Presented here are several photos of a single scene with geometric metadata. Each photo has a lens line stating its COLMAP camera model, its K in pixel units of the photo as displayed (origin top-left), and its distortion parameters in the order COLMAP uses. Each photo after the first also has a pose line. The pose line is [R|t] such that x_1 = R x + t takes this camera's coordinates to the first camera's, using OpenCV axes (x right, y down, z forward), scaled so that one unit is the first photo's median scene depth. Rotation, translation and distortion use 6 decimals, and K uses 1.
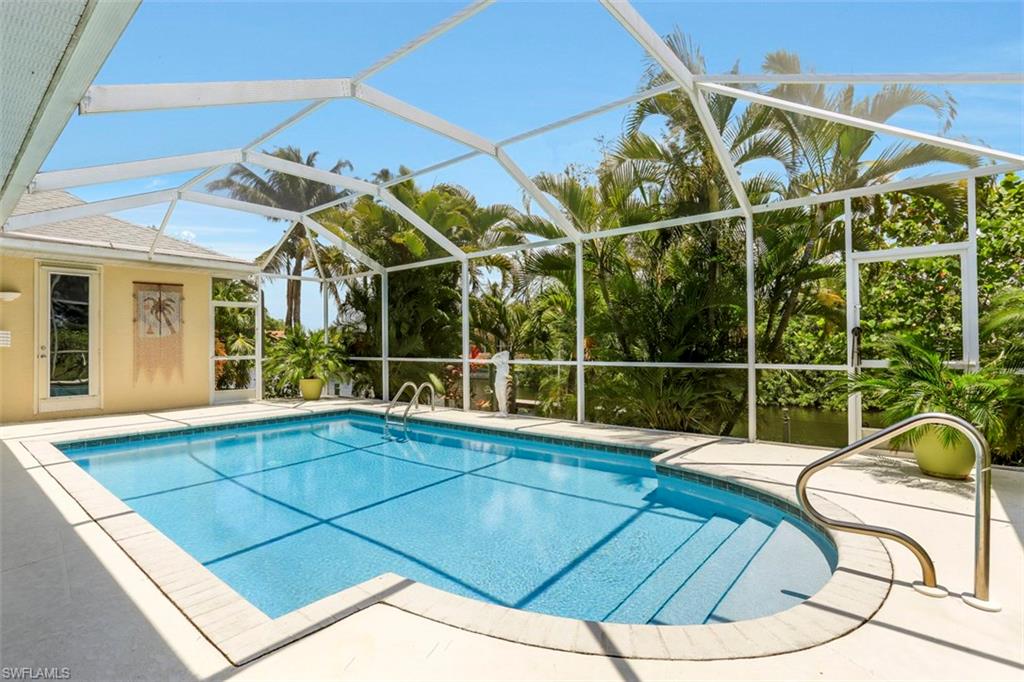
lens RADIAL K [[502.3, 0, 509.8], [0, 502.3, 341.9], [0, 0, 1]] dist [-0.030321, 0.010004]
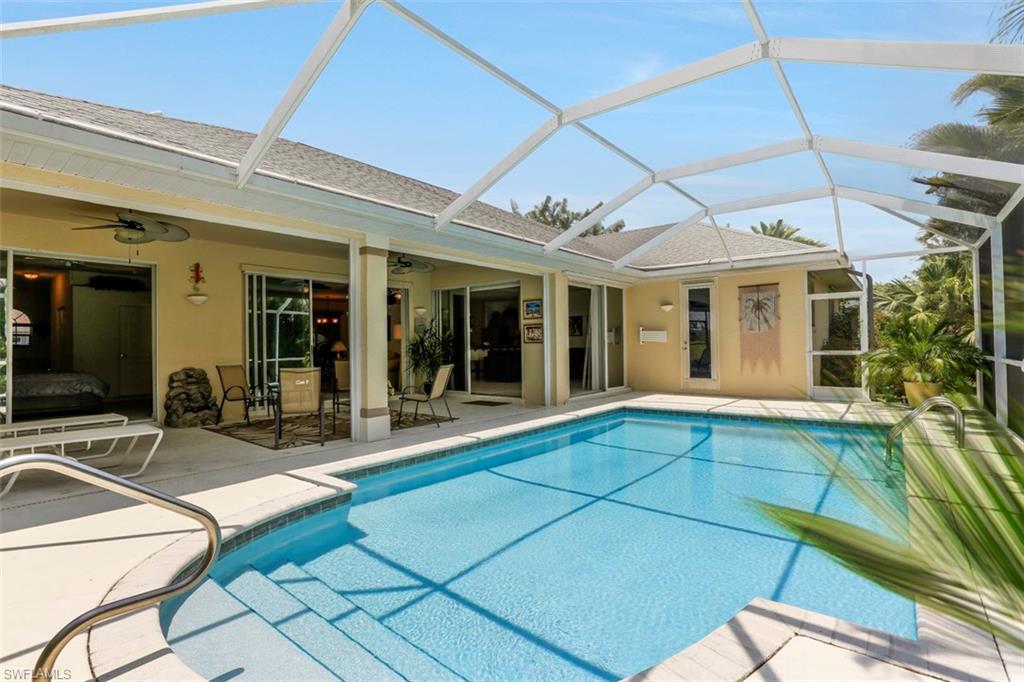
lens RADIAL K [[471.6, 0, 509.3], [0, 471.6, 341.6], [0, 0, 1]] dist [-0.001096, -0.000048]
pose [[0.006796, -0.007594, -0.999948, 0.361605], [0.011757, 0.999903, -0.007514, 0.011413], [0.999908, -0.011705, 0.006885, 0.433525]]
